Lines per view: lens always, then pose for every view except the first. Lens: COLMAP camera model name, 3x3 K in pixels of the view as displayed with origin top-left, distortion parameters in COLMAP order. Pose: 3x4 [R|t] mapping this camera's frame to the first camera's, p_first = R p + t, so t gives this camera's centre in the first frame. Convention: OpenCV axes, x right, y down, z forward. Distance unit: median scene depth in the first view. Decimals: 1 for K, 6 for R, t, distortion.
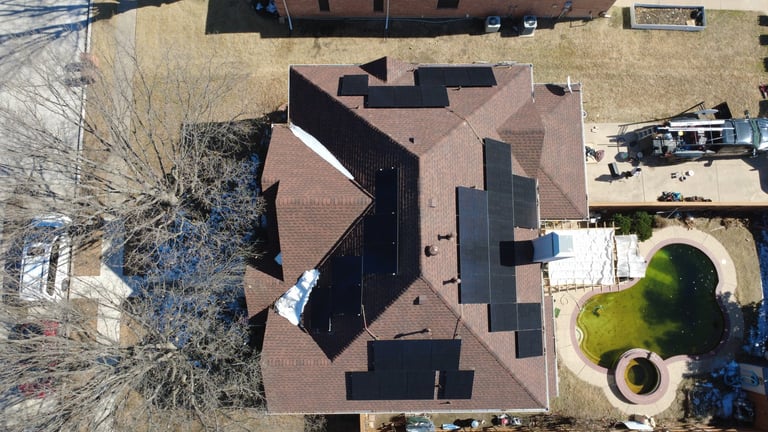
lens RADIAL K [[557.3, 0, 384.0], [0, 557.3, 216.0], [0, 0, 1]] dist [-0.005240, 0.009859]
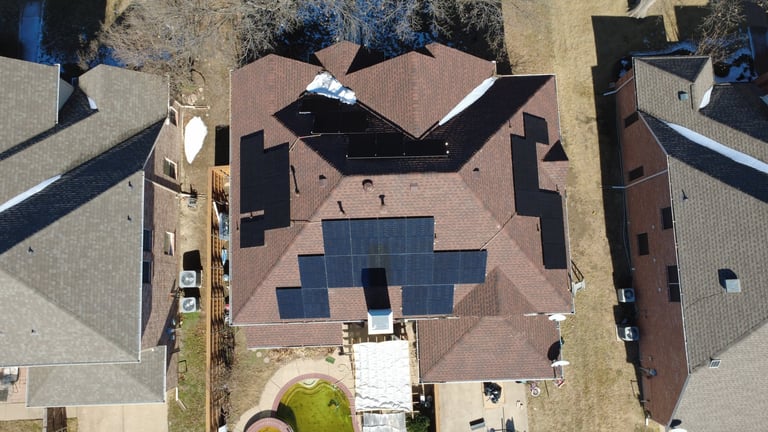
lens RADIAL K [[557.3, 0, 384.0], [0, 557.3, 216.0], [0, 0, 1]] dist [-0.005240, 0.009859]
pose [[0.026413, 0.989608, -0.141345, 0.230869], [-0.989550, 0.045933, 0.136676, -0.087124], [0.141748, 0.136258, 0.980480, -0.020935]]
